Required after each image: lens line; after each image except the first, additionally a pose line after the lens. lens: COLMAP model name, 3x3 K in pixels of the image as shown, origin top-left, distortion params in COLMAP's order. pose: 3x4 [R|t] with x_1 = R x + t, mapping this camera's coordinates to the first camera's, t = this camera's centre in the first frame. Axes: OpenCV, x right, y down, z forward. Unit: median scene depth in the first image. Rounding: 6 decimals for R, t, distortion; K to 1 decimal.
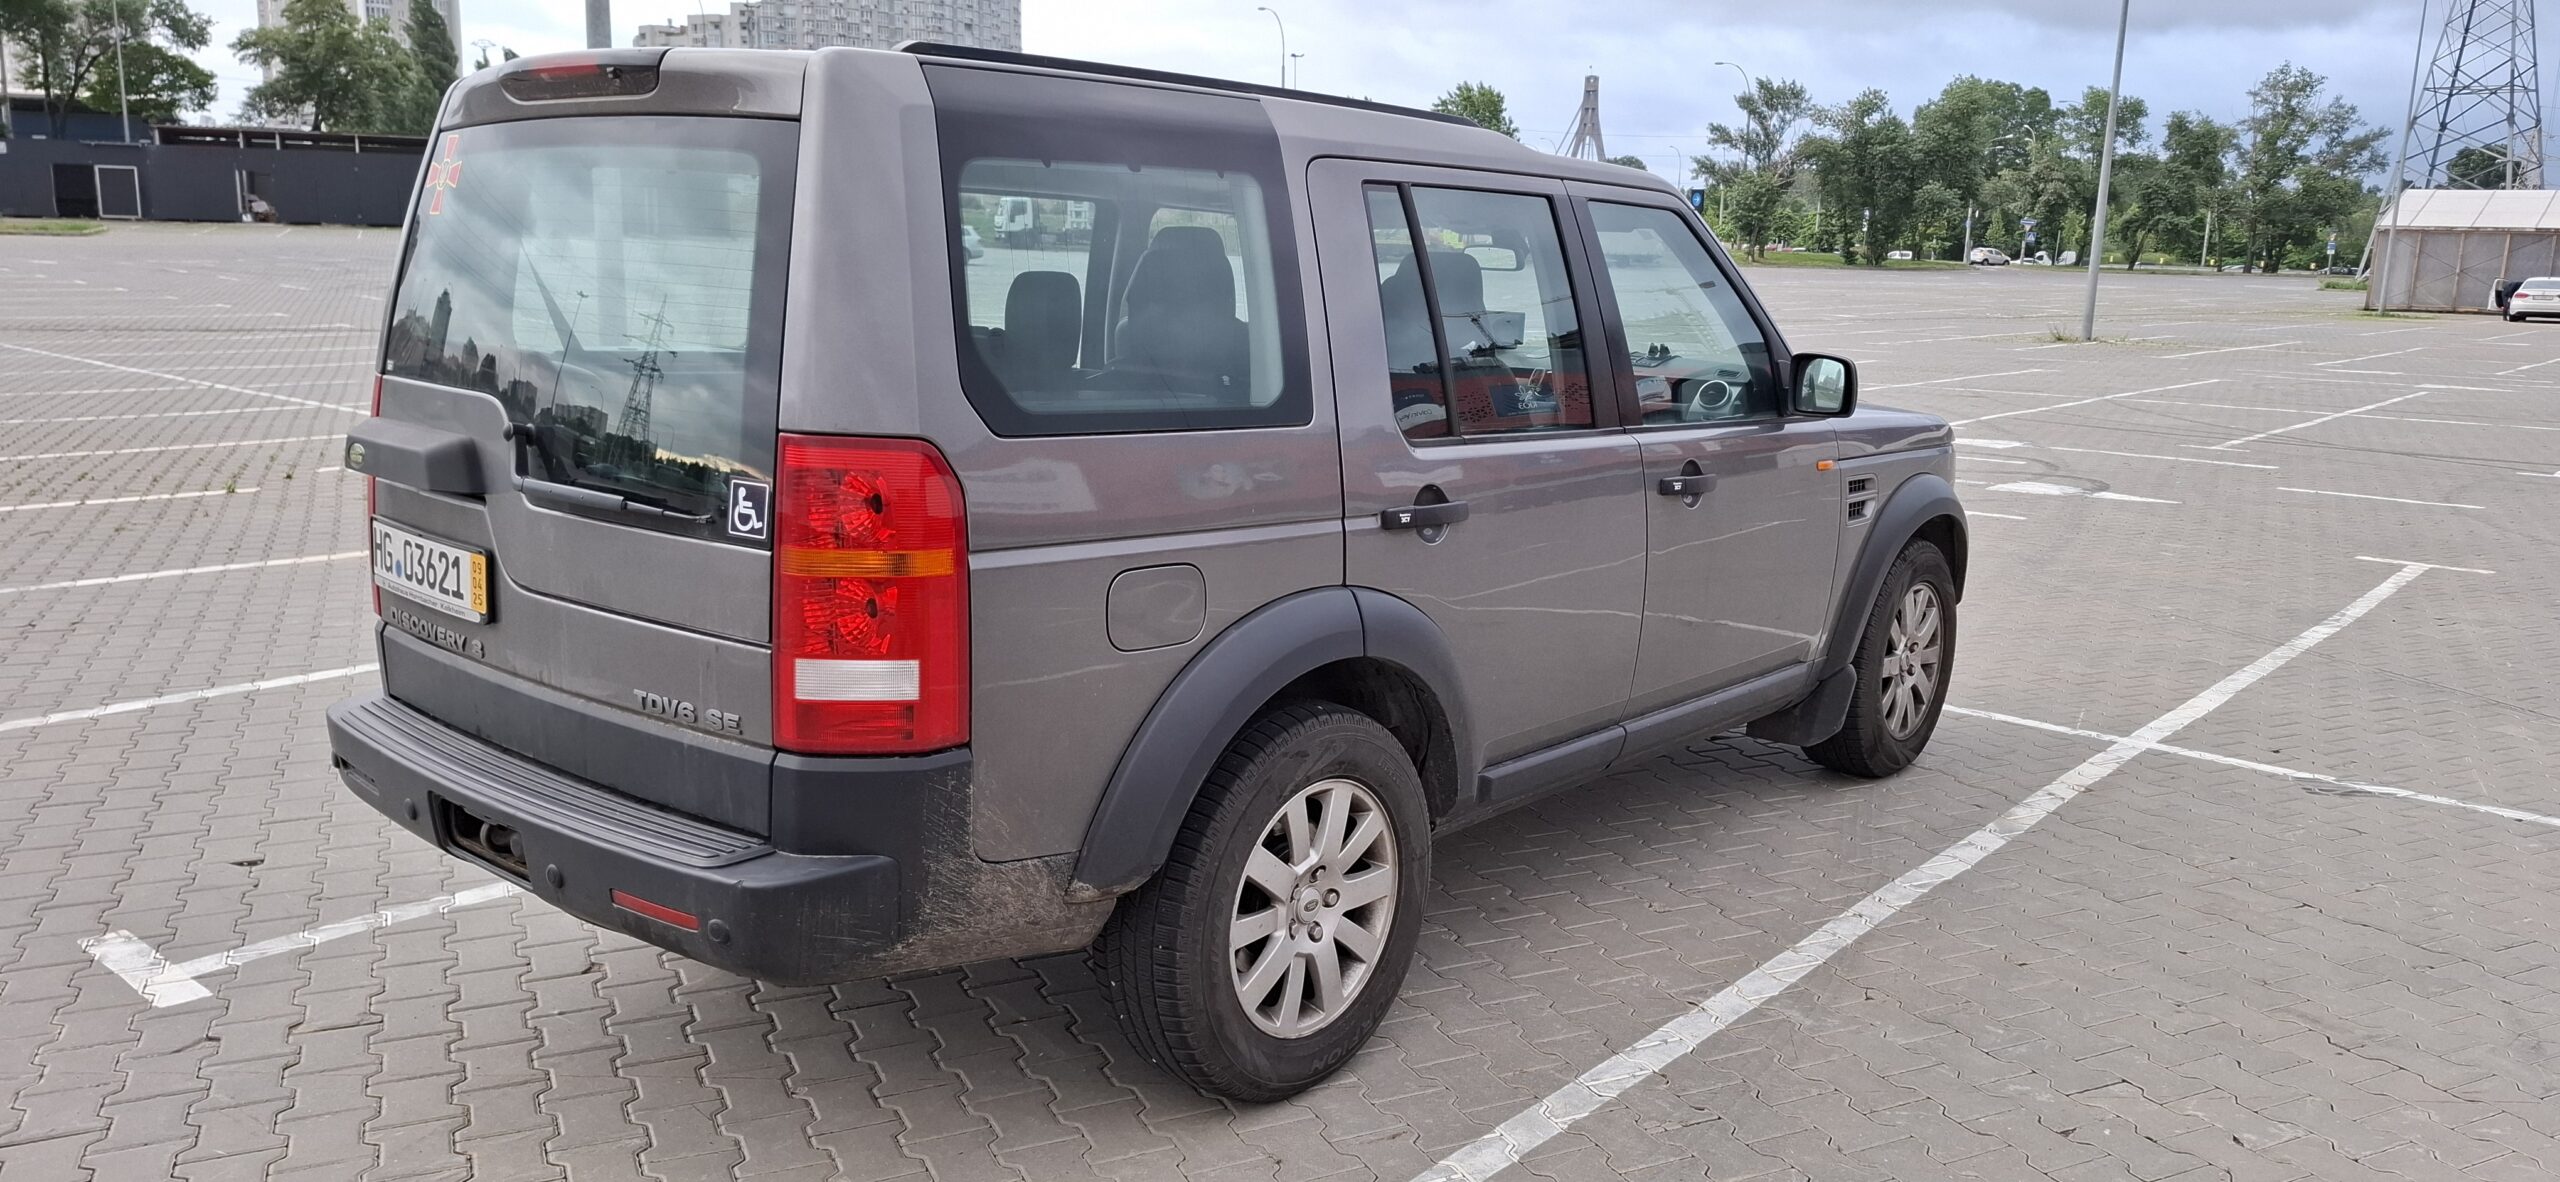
lens RADIAL K [[1760.2, 0, 1314.0], [0, 1760.2, 506.3], [0, 0, 1]] dist [0.098455, -0.122157]
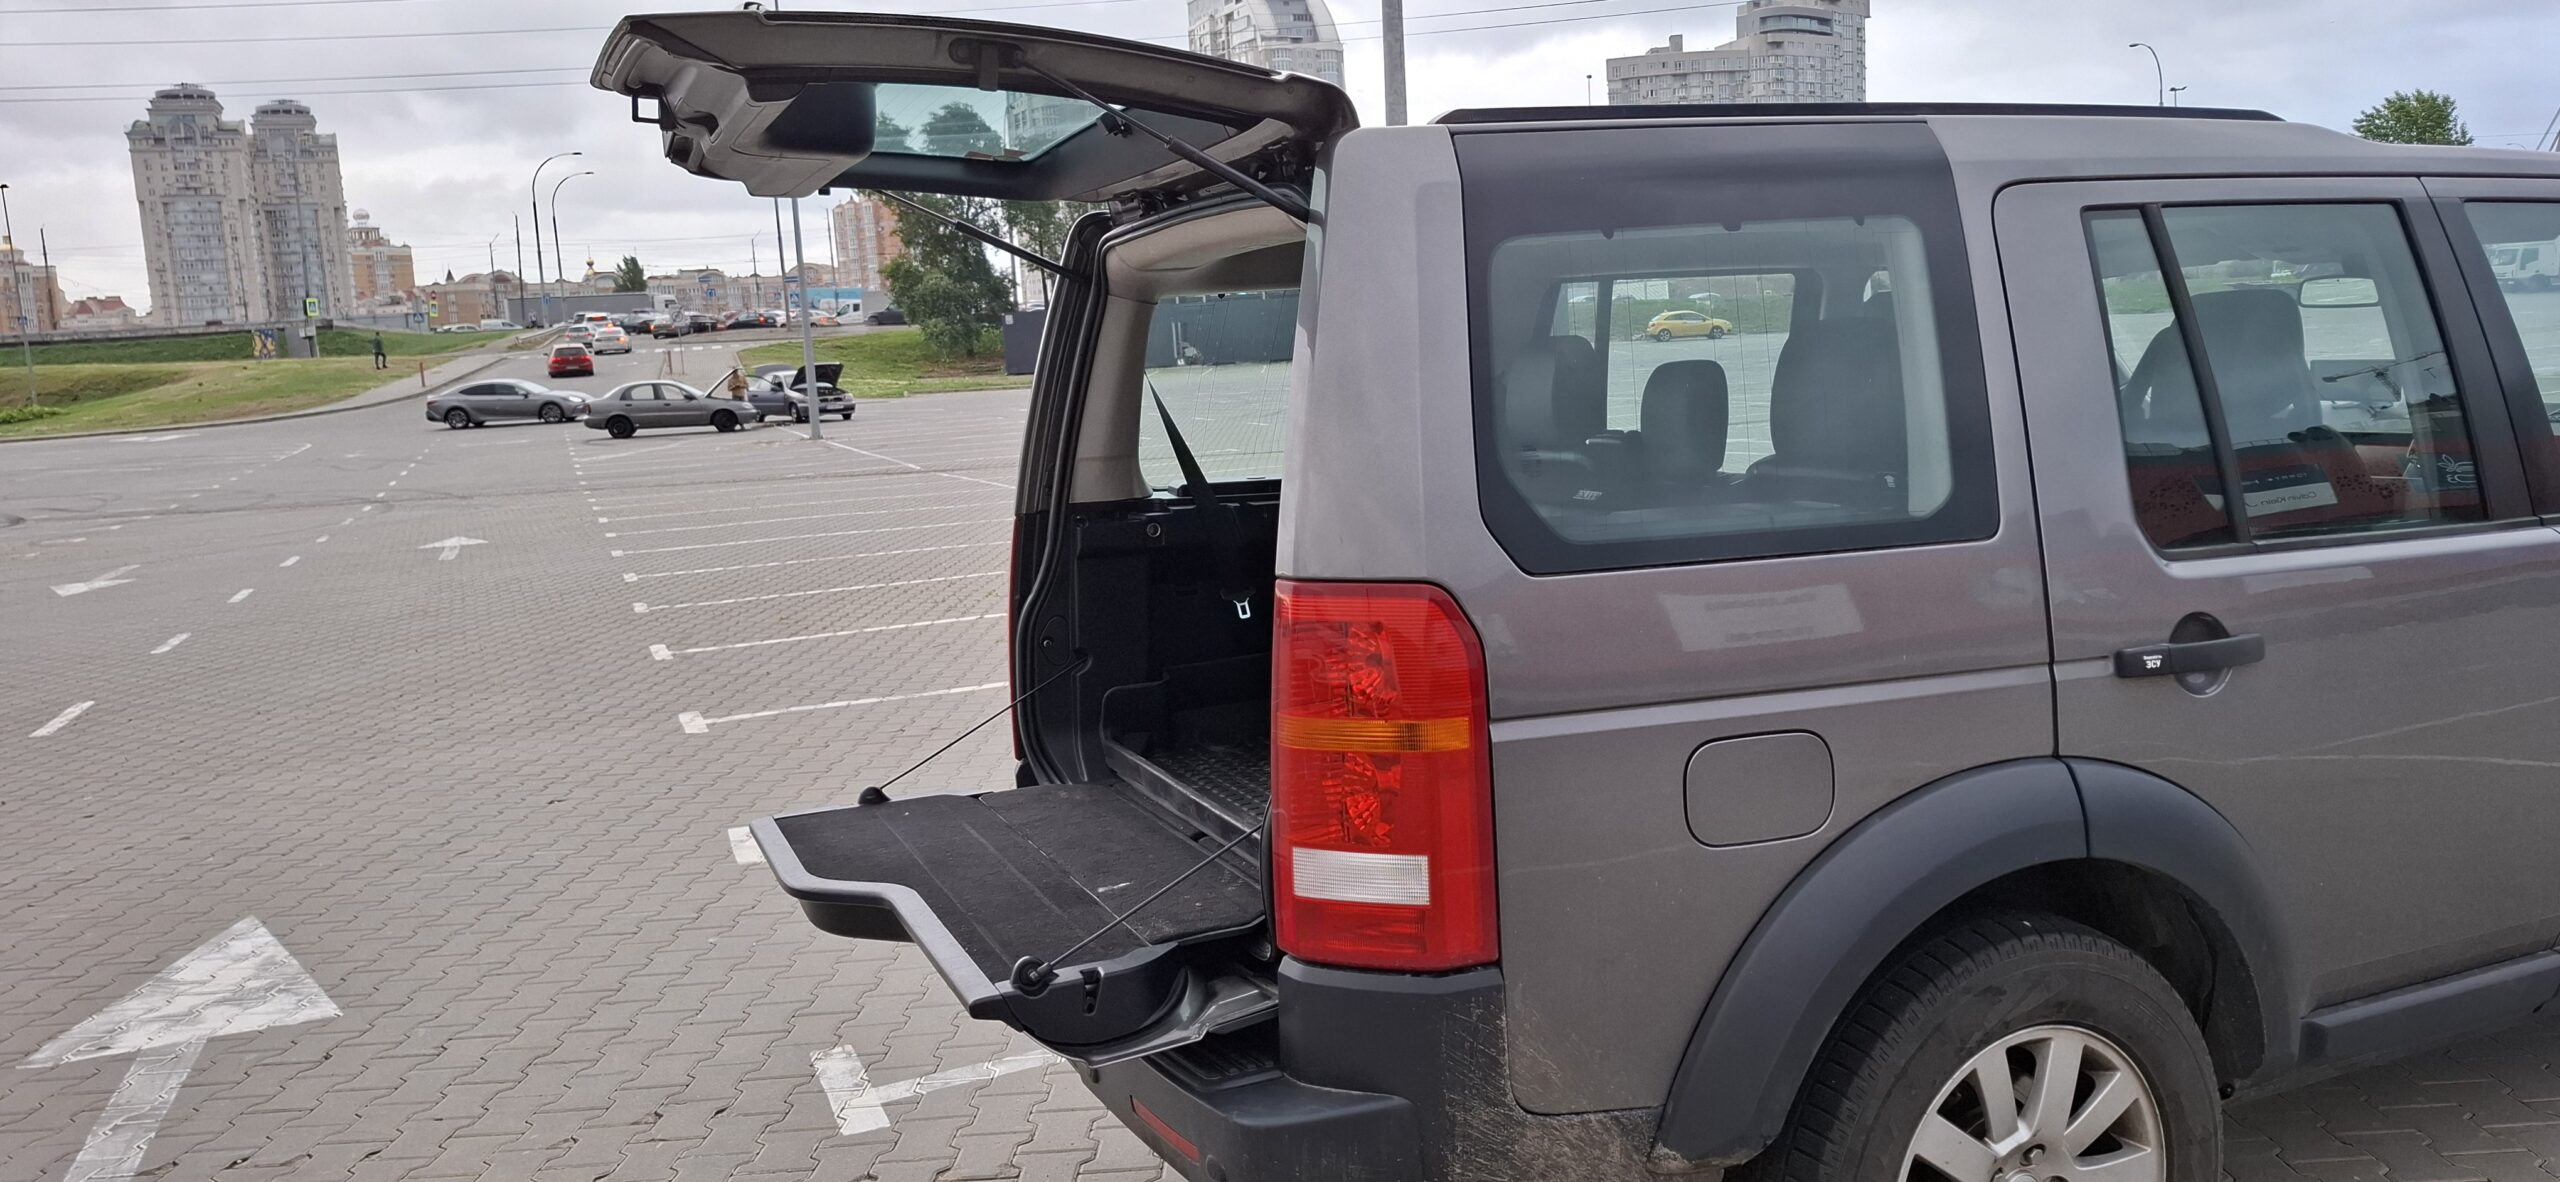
lens RADIAL K [[1760.2, 0, 1314.0], [0, 1760.2, 506.3], [0, 0, 1]] dist [0.098455, -0.122157]
pose [[0.893856, -0.038950, -0.446659, 0.076892], [0.016237, 0.998378, -0.054568, -0.023212], [0.448060, 0.041524, 0.893038, 0.194349]]
